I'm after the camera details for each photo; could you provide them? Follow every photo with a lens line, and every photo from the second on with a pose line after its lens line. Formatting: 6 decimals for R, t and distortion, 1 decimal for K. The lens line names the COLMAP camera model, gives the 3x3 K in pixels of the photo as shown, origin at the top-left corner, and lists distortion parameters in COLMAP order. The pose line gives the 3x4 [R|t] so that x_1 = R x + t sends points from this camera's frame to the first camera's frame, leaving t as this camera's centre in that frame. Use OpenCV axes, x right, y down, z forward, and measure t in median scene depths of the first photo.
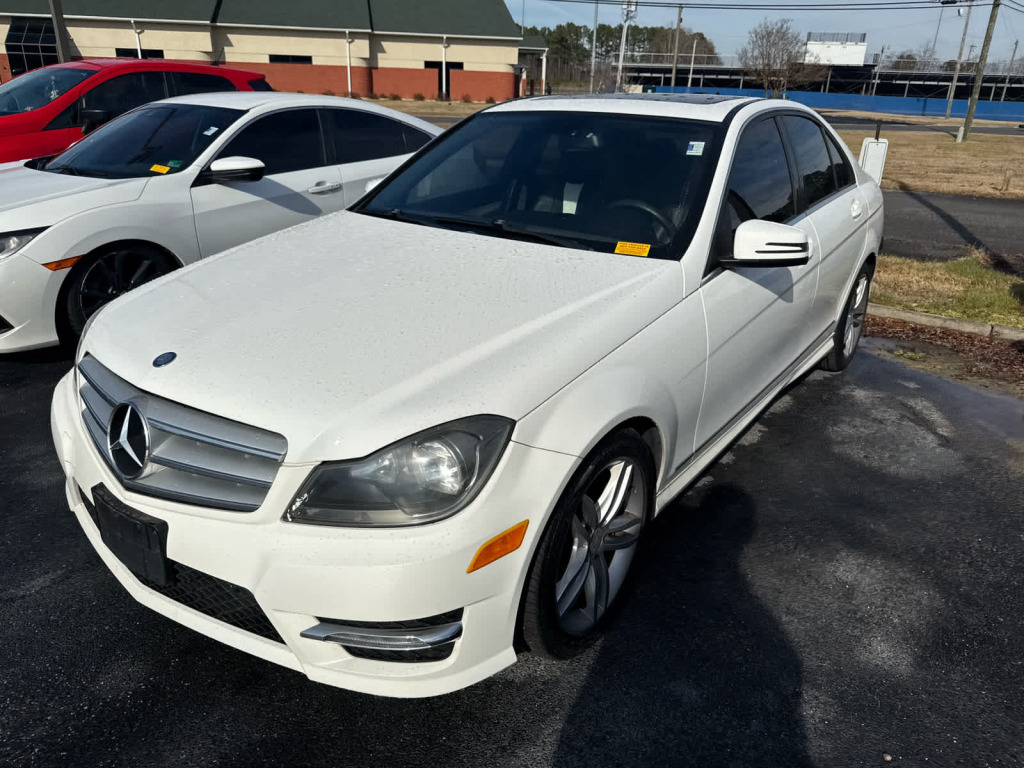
lens RADIAL K [[715.3, 0, 516.8], [0, 715.3, 381.5], [0, 0, 1]] dist [0.006880, -0.012513]
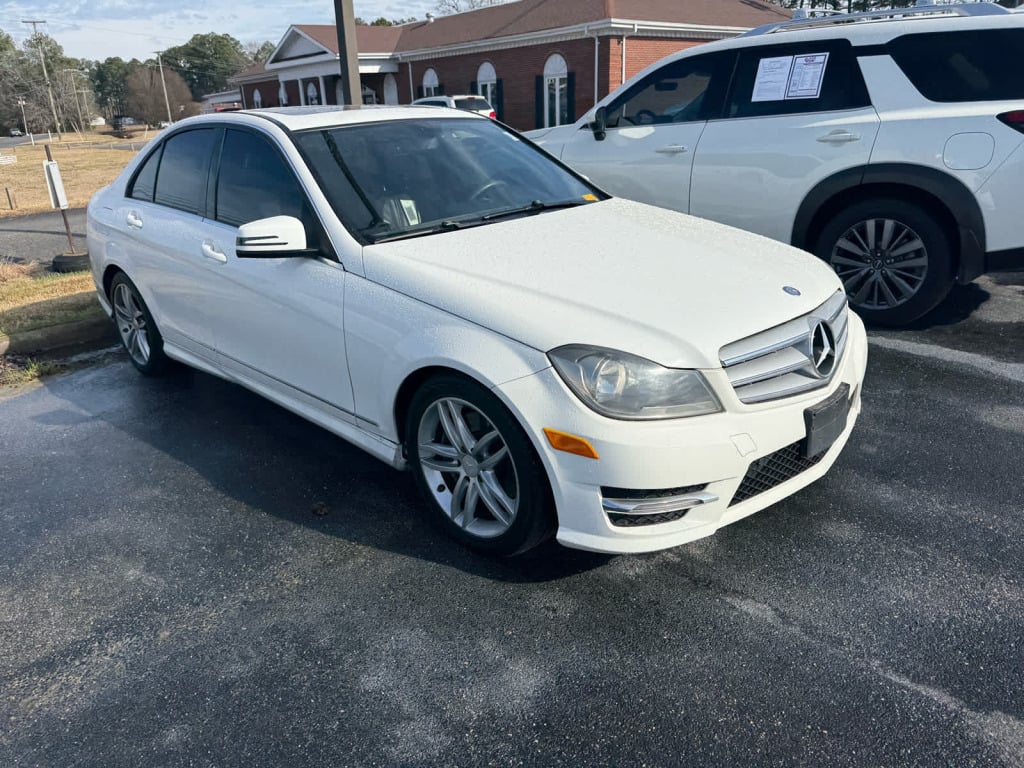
lens RADIAL K [[715.3, 0, 496.6], [0, 715.3, 387.2], [0, 0, 1]] dist [0.006880, -0.012513]
pose [[0.150464, -0.388186, 0.909215, -1.062164], [0.410326, 0.861250, 0.299803, -0.286705], [-0.899441, 0.327965, 0.288870, 0.670492]]
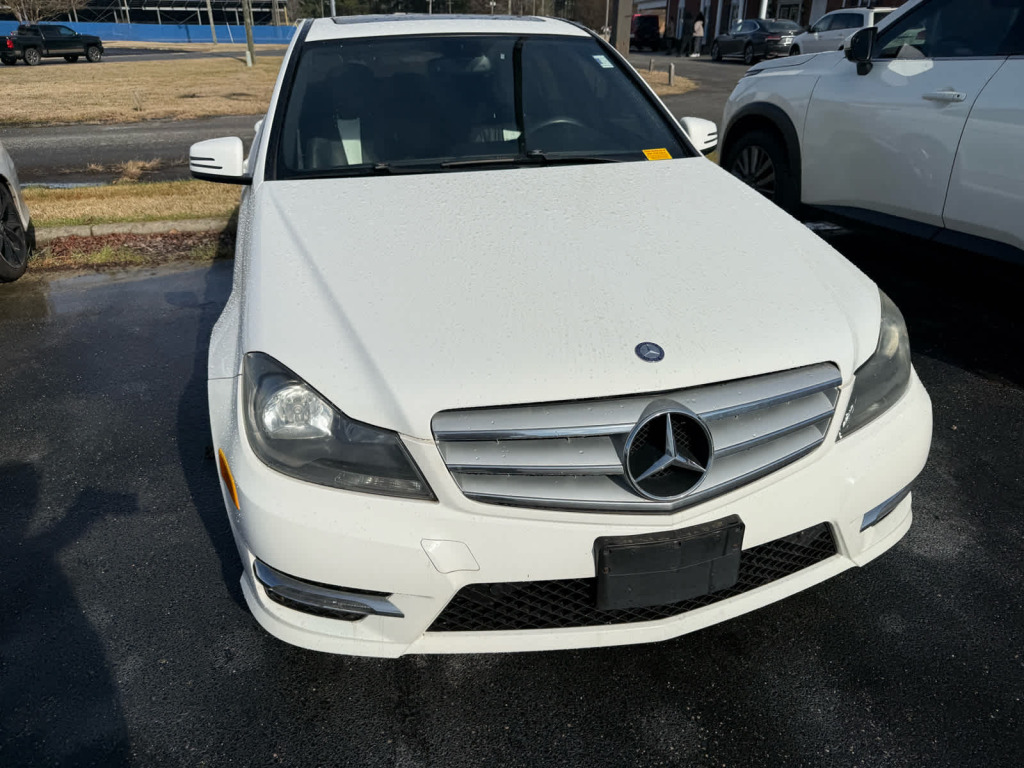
lens RADIAL K [[715.3, 0, 499.7], [0, 715.3, 395.2], [0, 0, 1]] dist [0.006880, -0.012513]
pose [[0.641272, -0.375505, 0.669153, -0.670615], [0.307724, 0.924727, 0.224021, -0.126171], [-0.702905, 0.062256, 0.708554, 0.314105]]
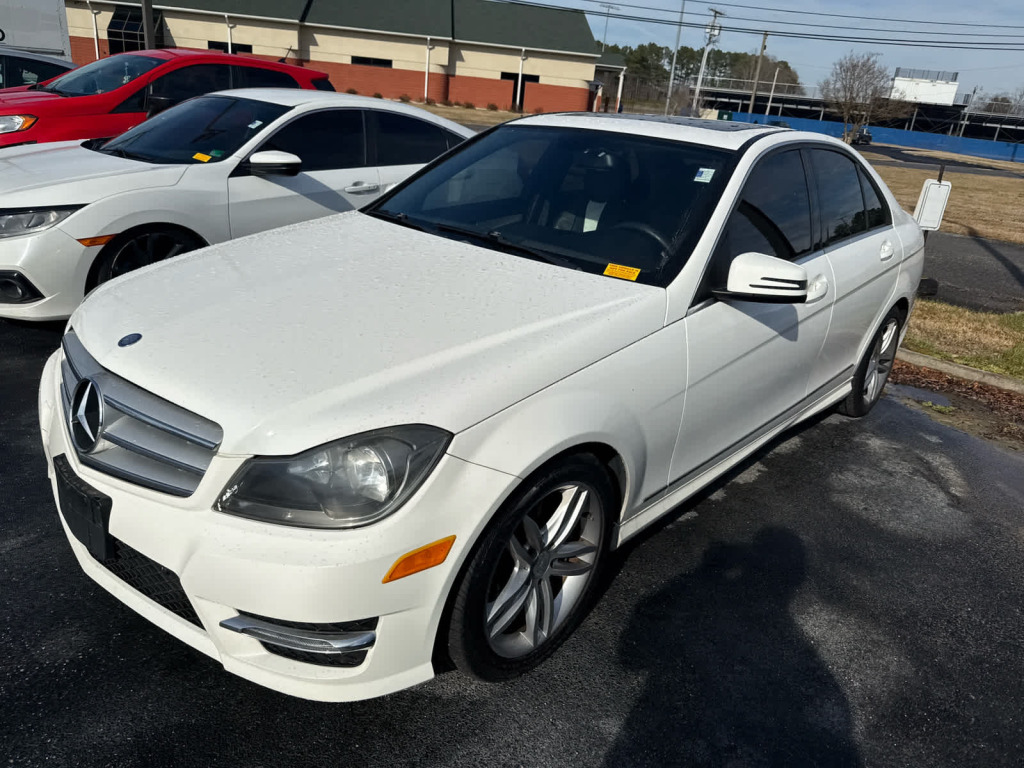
lens RADIAL K [[715.3, 0, 513.5], [0, 715.3, 383.7], [0, 0, 1]] dist [0.006880, -0.012513]
pose [[0.992801, 0.095288, -0.072565, 0.076950], [-0.096294, 0.995298, -0.010477, -0.006223], [0.071226, 0.017390, 0.997309, 0.010523]]
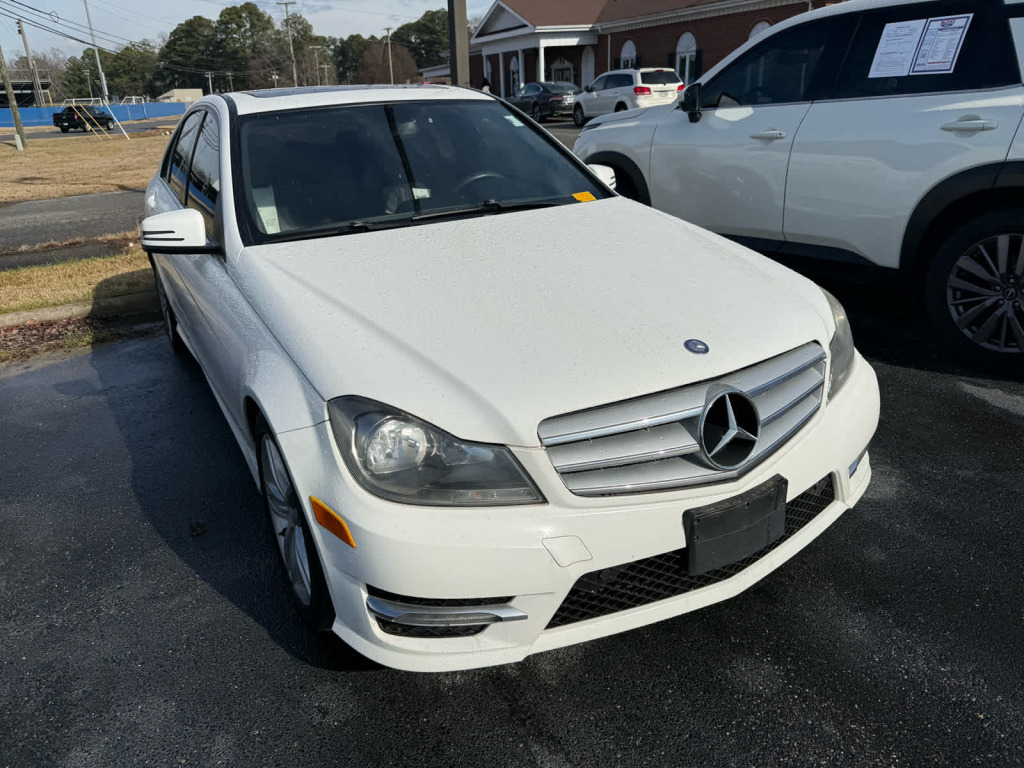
lens RADIAL K [[715.3, 0, 498.1], [0, 715.3, 382.8], [0, 0, 1]] dist [0.006880, -0.012513]
pose [[0.412588, -0.383367, 0.826318, -0.818330], [0.388961, 0.894416, 0.220749, -0.175575], [-0.823700, 0.230327, 0.518139, 0.420465]]
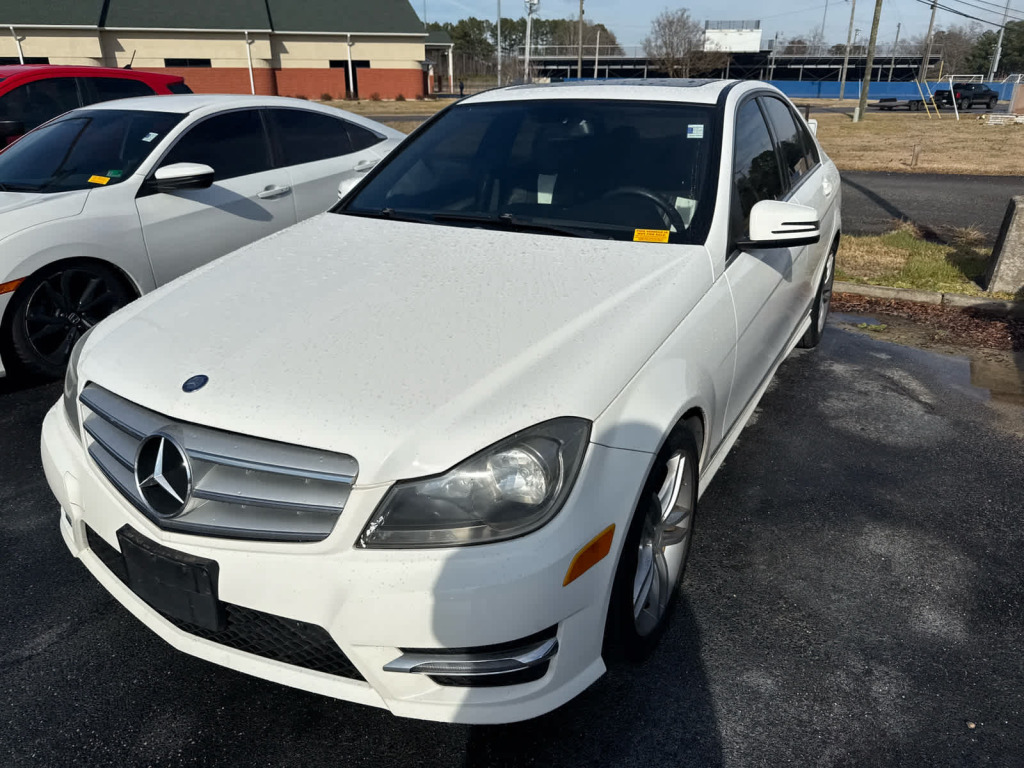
lens RADIAL K [[715.3, 0, 511.5], [0, 715.3, 385.3], [0, 0, 1]] dist [0.006880, -0.012513]
pose [[0.993113, -0.072497, 0.092041, -0.101640], [0.071590, 0.997348, 0.013122, -0.006556], [-0.092748, -0.006442, 0.995669, 0.033250]]
